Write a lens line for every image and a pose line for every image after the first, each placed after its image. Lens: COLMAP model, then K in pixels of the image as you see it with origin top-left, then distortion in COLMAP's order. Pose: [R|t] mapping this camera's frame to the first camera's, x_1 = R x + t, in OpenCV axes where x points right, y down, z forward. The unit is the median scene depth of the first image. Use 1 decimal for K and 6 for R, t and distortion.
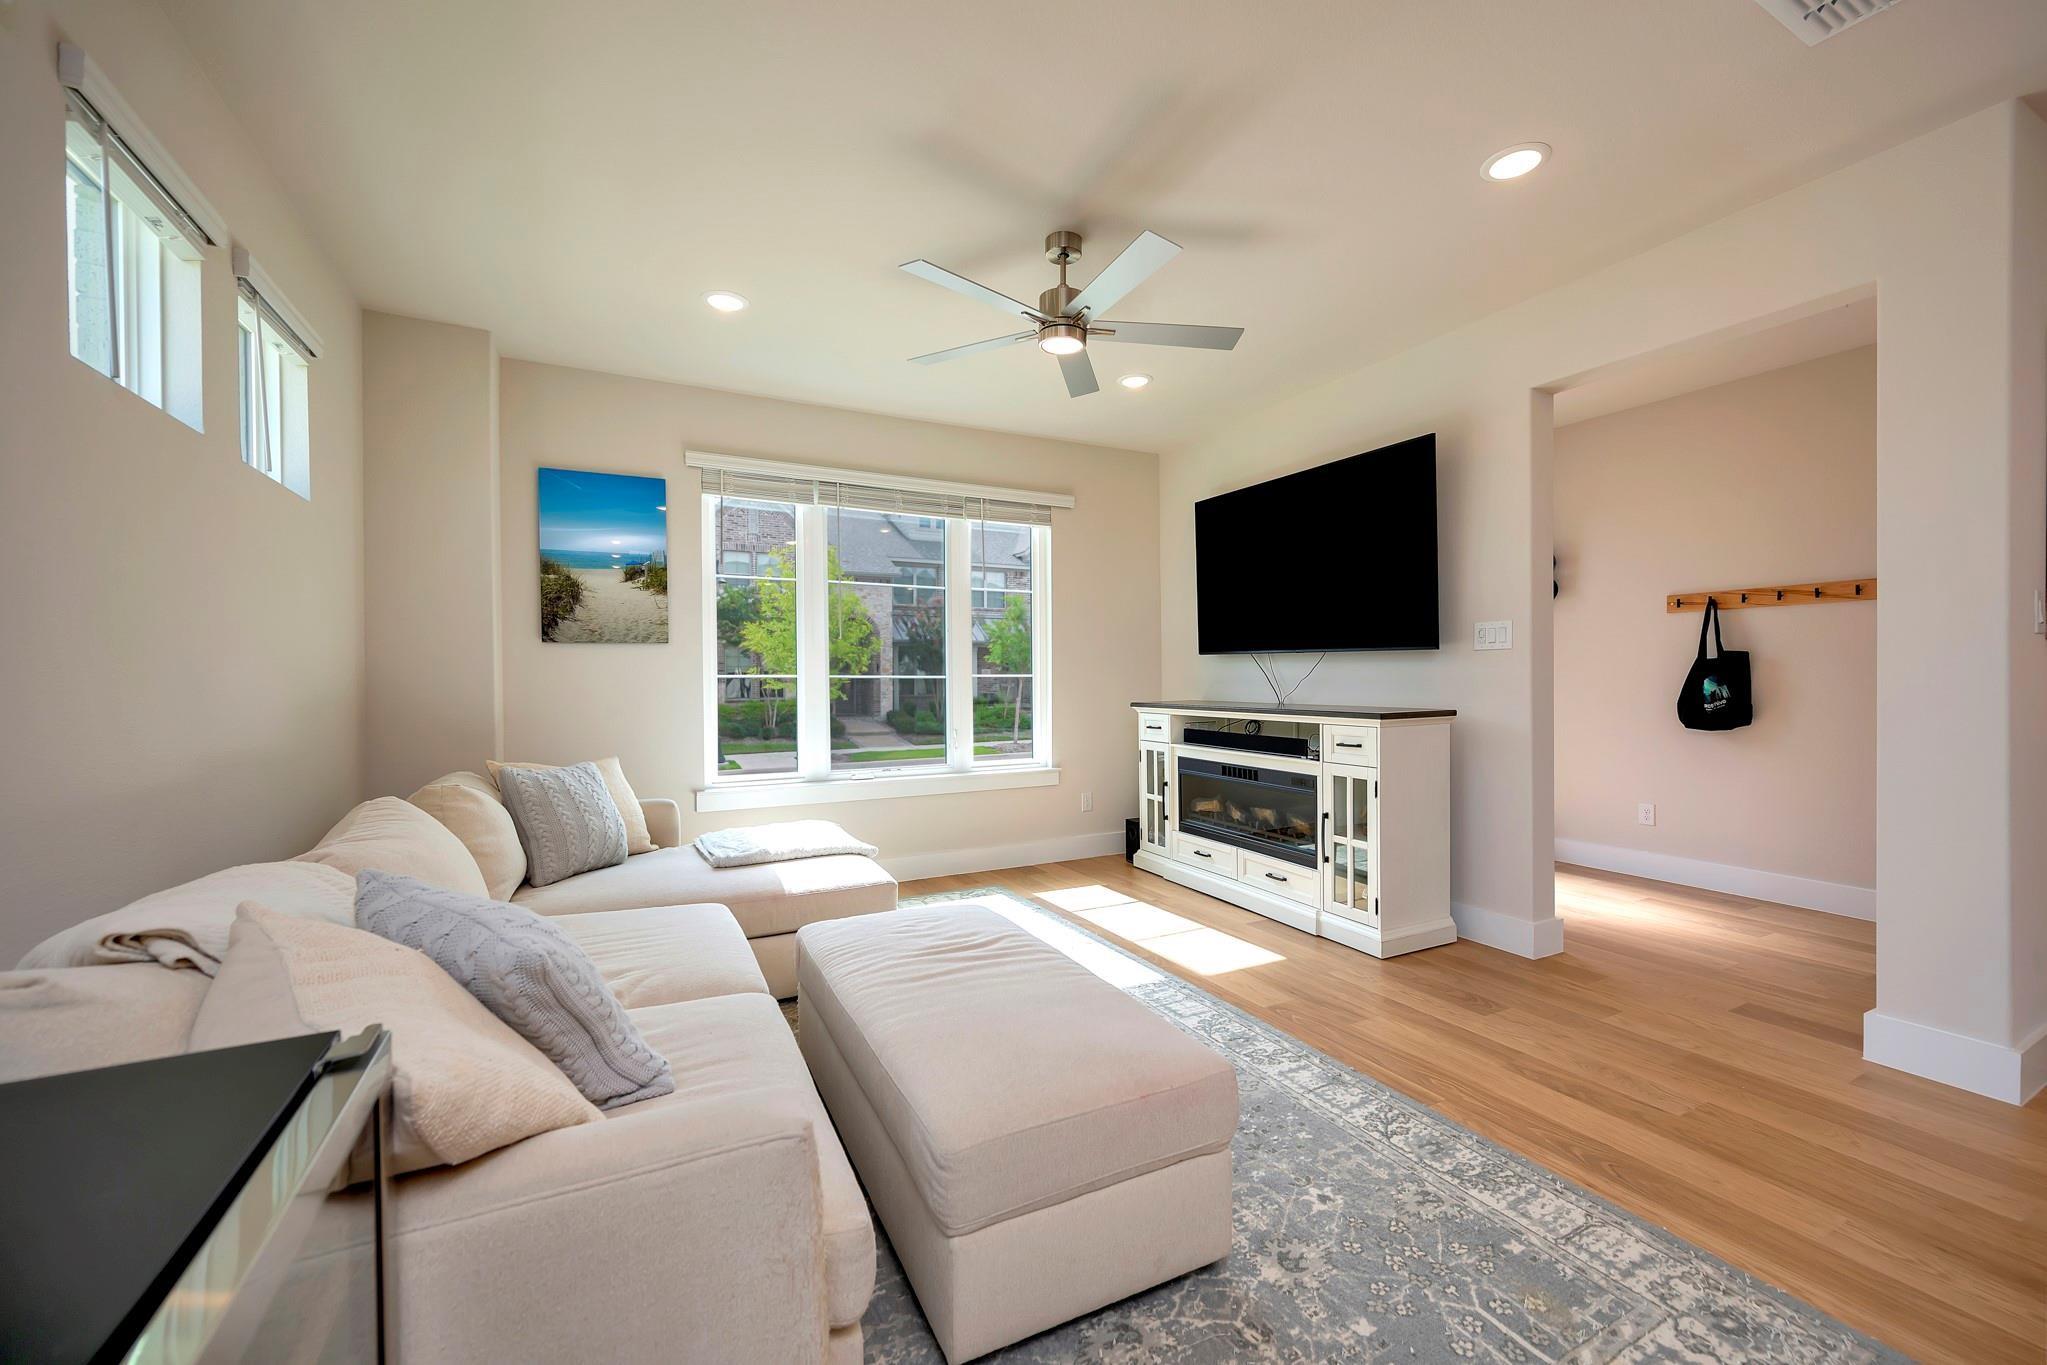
lens RADIAL K [[805.4, 0, 1033.8], [0, 805.4, 685.2], [0, 0, 1]] dist [-0.000119, -0.000276]
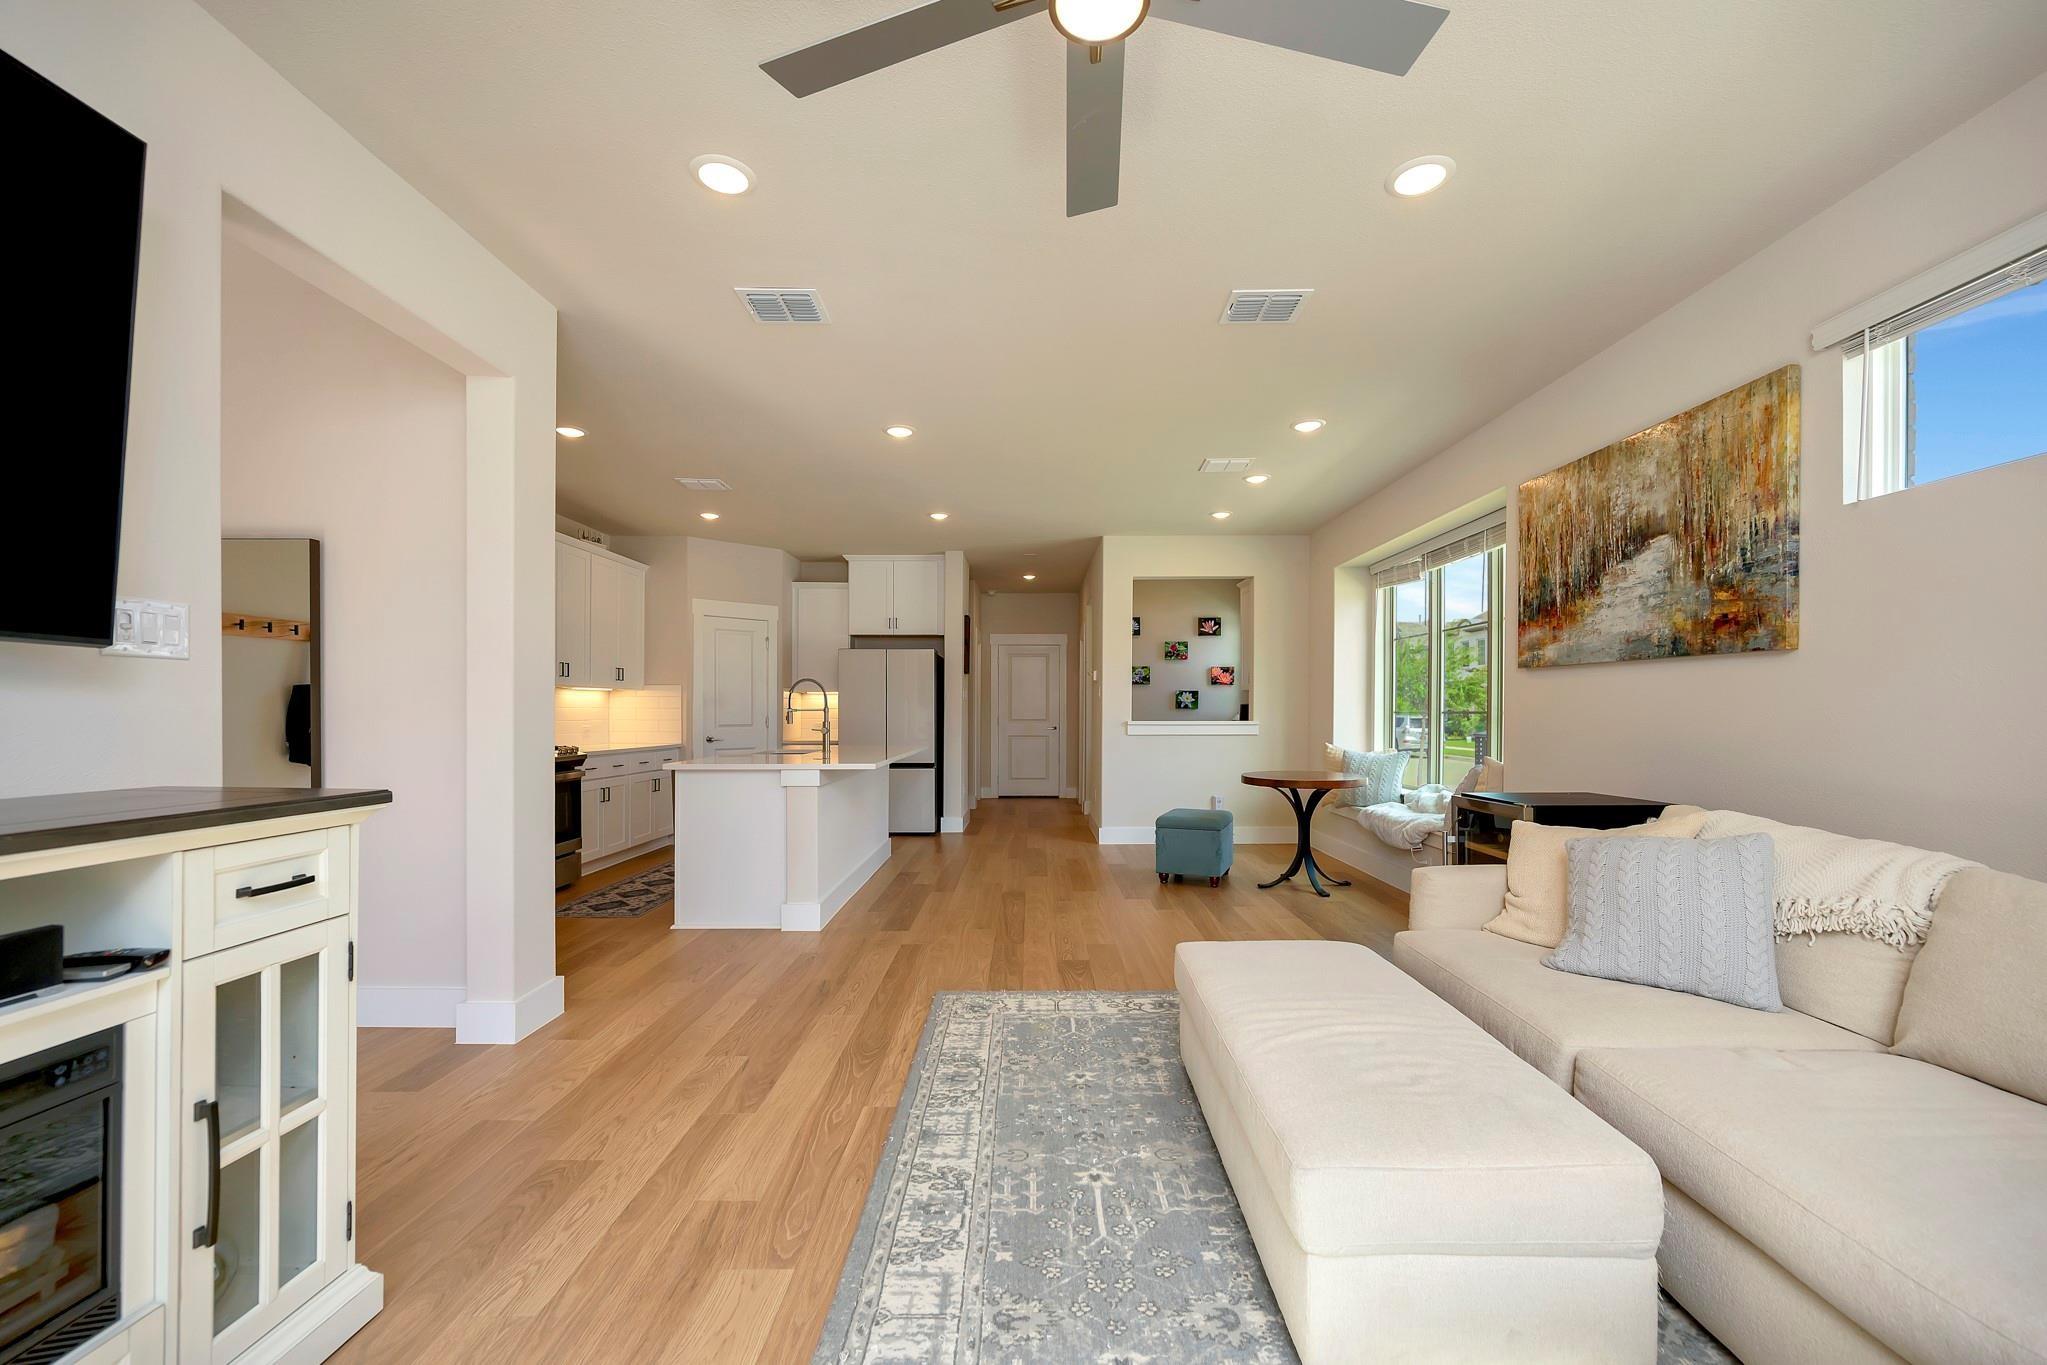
lens RADIAL K [[816.3, 0, 1024.4], [0, 816.3, 712.3], [0, 0, 1]] dist [-0.001946, -0.000471]
pose [[-0.882282, 0.003891, 0.470706, -0.205085], [0.007899, 0.999947, 0.006540, -0.017624], [-0.470656, 0.009488, -0.882266, 1.997508]]
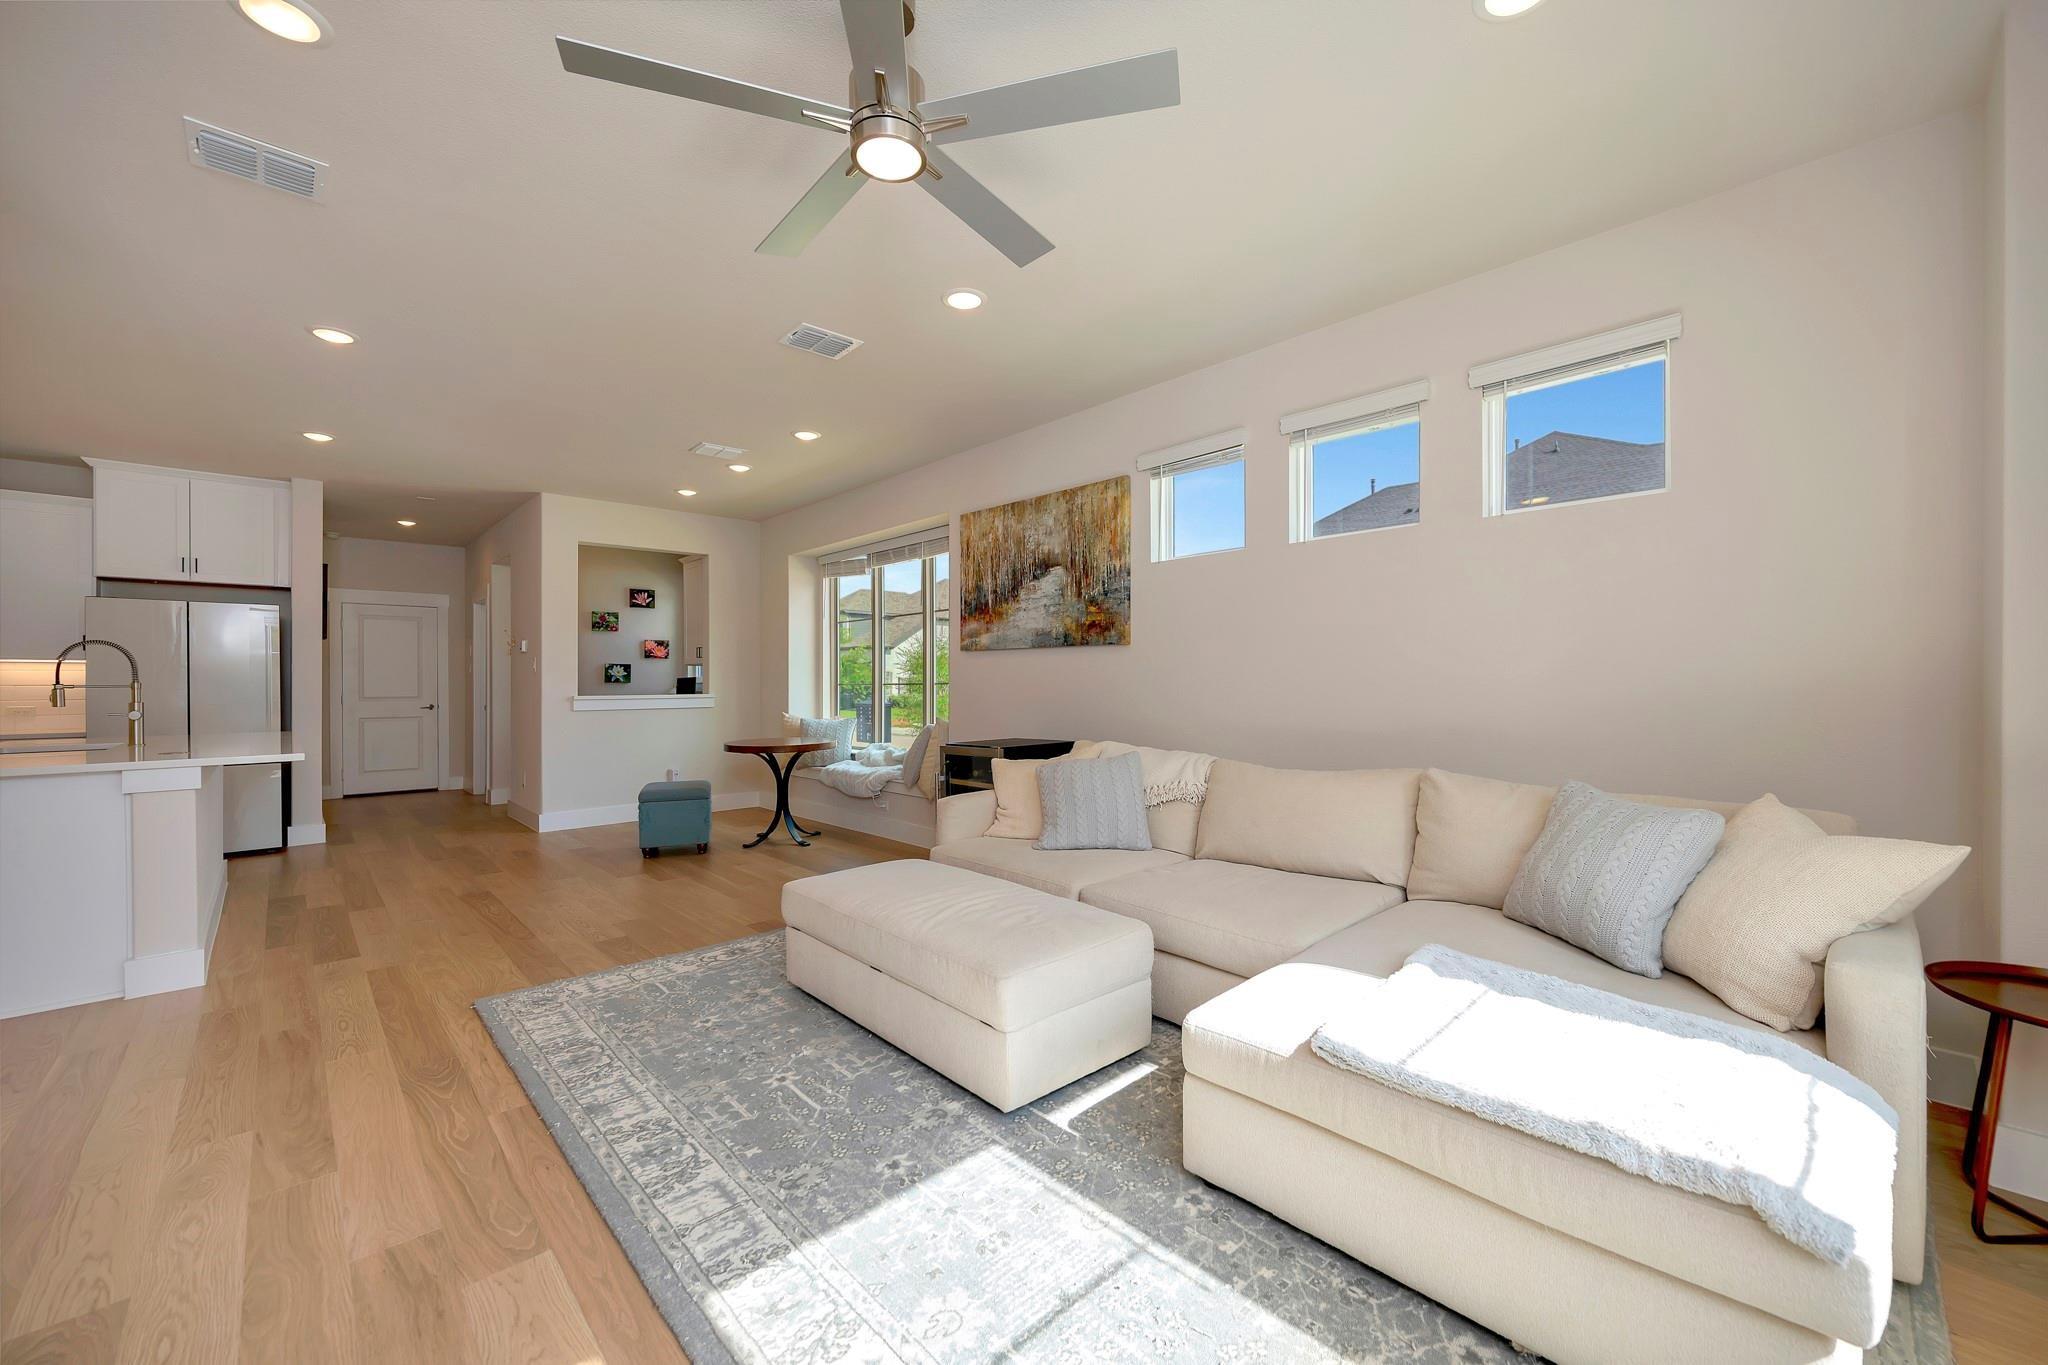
lens RADIAL K [[805.8, 0, 1034.3], [0, 805.8, 685.2], [0, 0, 1]] dist [-0.000119, -0.000276]
pose [[-0.963225, 0.011559, -0.268447, 0.137864], [0.008845, 0.999897, 0.011316, -0.016855], [0.268550, 0.008526, -0.963228, 2.282543]]
